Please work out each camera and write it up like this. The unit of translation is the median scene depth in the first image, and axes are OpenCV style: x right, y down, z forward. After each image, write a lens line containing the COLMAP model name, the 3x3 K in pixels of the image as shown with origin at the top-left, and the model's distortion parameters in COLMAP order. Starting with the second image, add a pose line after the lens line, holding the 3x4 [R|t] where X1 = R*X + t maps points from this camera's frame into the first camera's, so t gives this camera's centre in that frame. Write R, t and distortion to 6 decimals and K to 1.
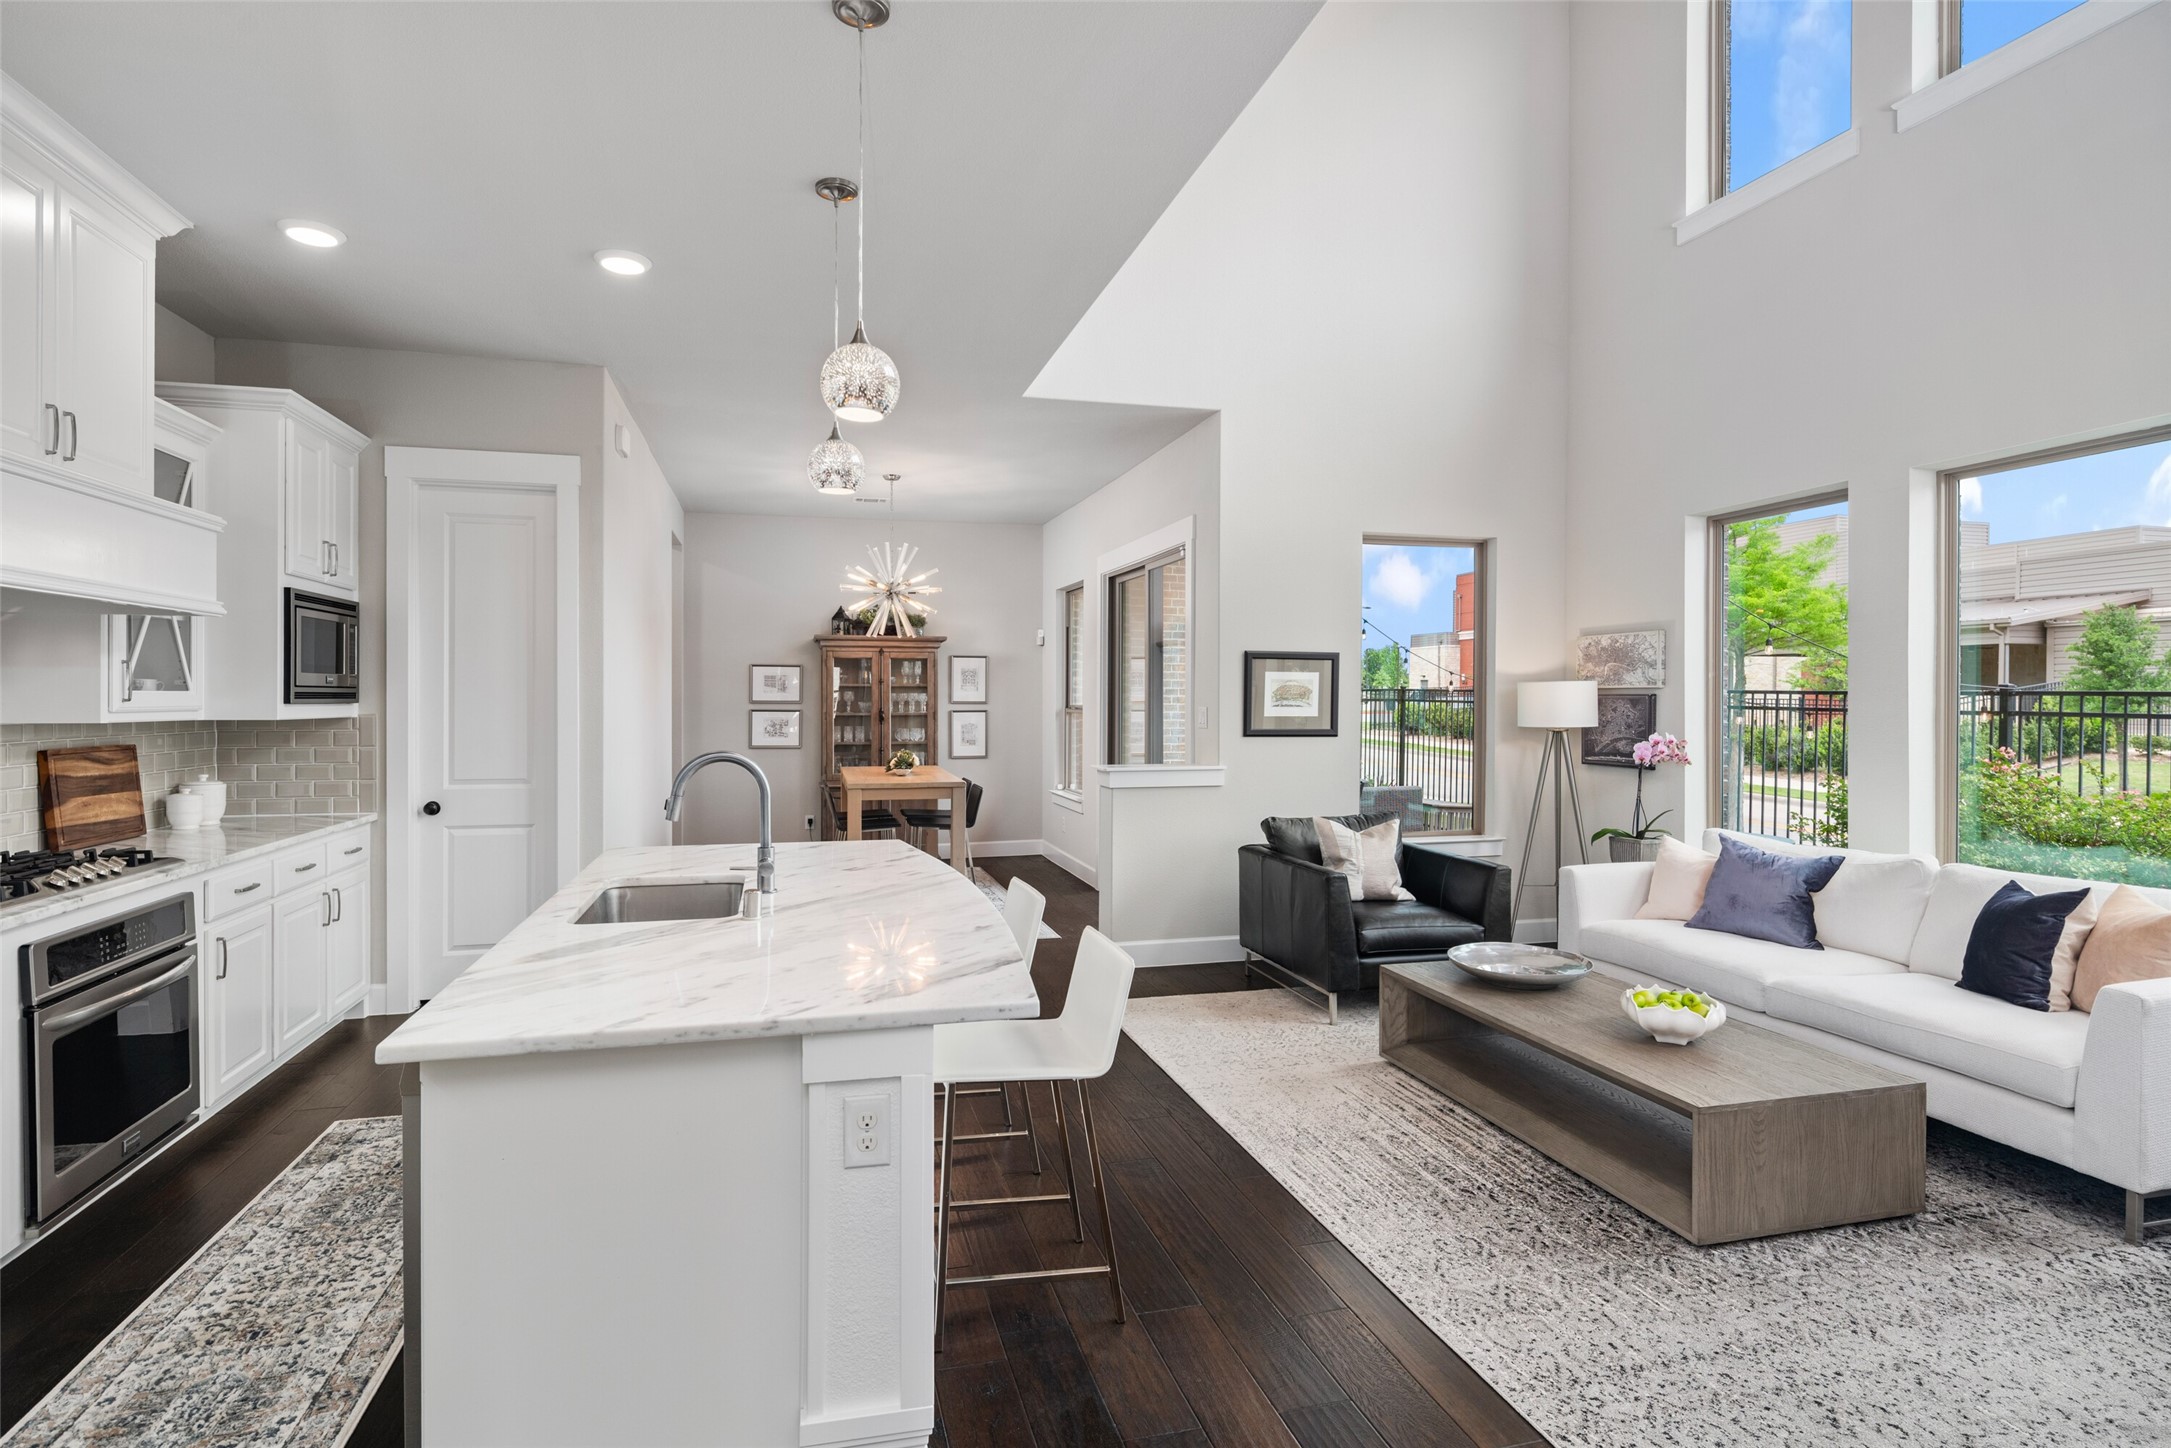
lens RADIAL K [[1054.2, 0, 1031.8], [0, 1054.2, 706.9], [0, 0, 1]] dist [0.002345, -0.004297]
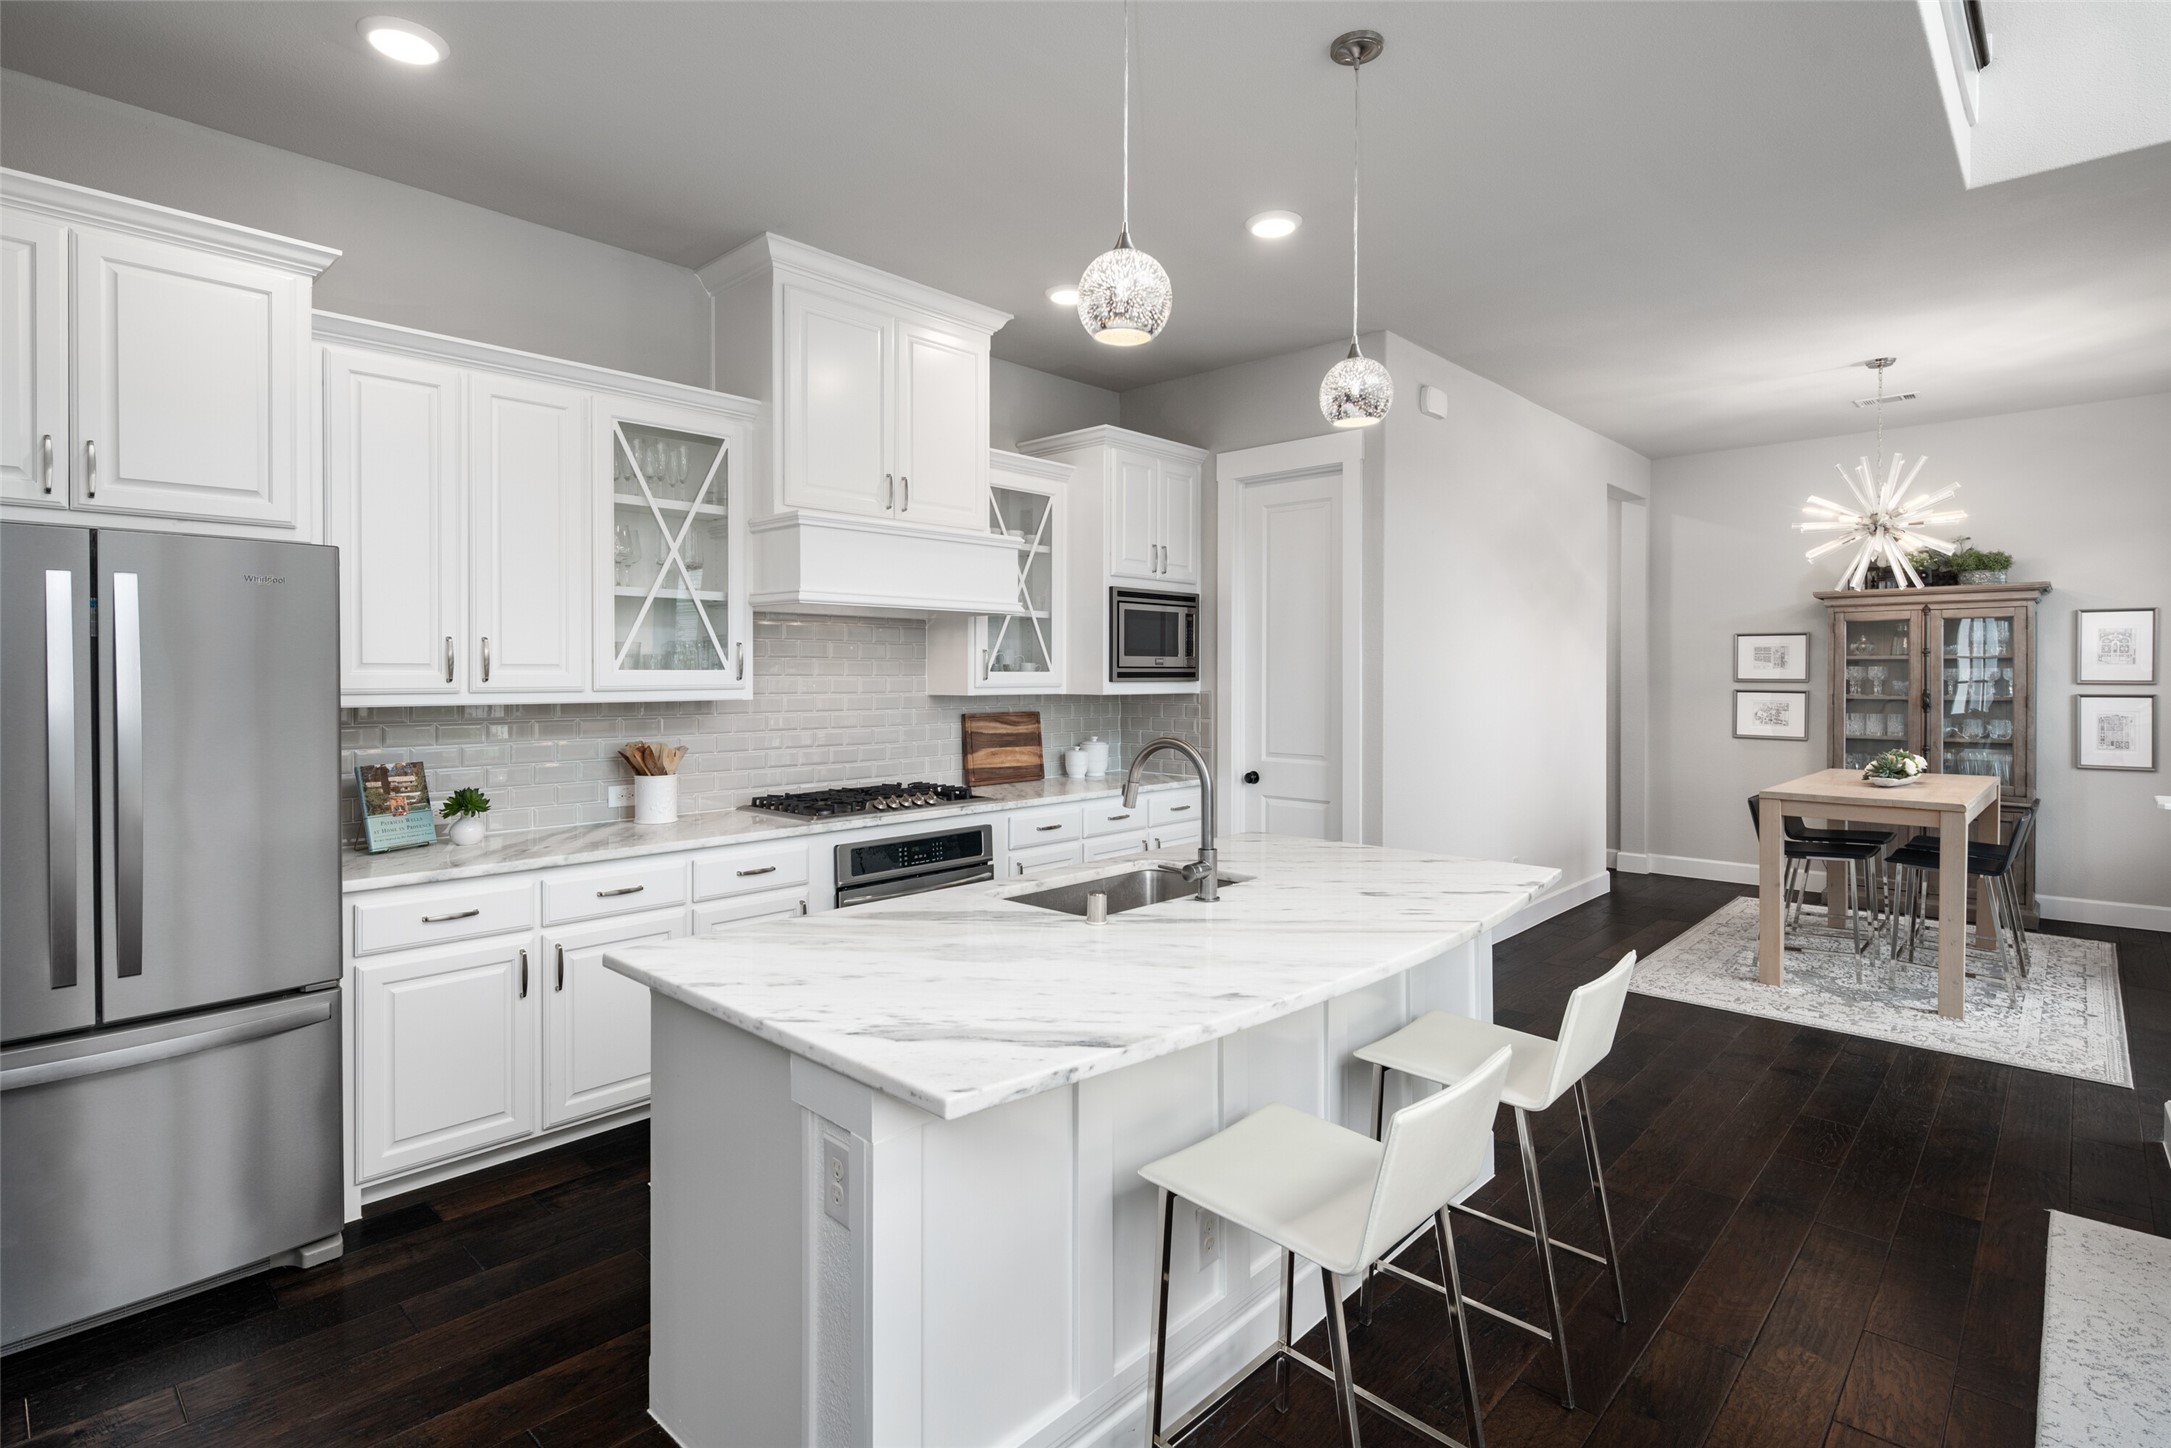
lens RADIAL K [[1054.2, 0, 1080.1], [0, 1054.2, 676.3], [0, 0, 1]] dist [0.002345, -0.004297]
pose [[0.549069, -0.000477, -0.835777, 0.226352], [-0.005361, 0.999977, -0.004093, -0.003110], [0.835760, 0.006728, 0.549054, 0.231225]]
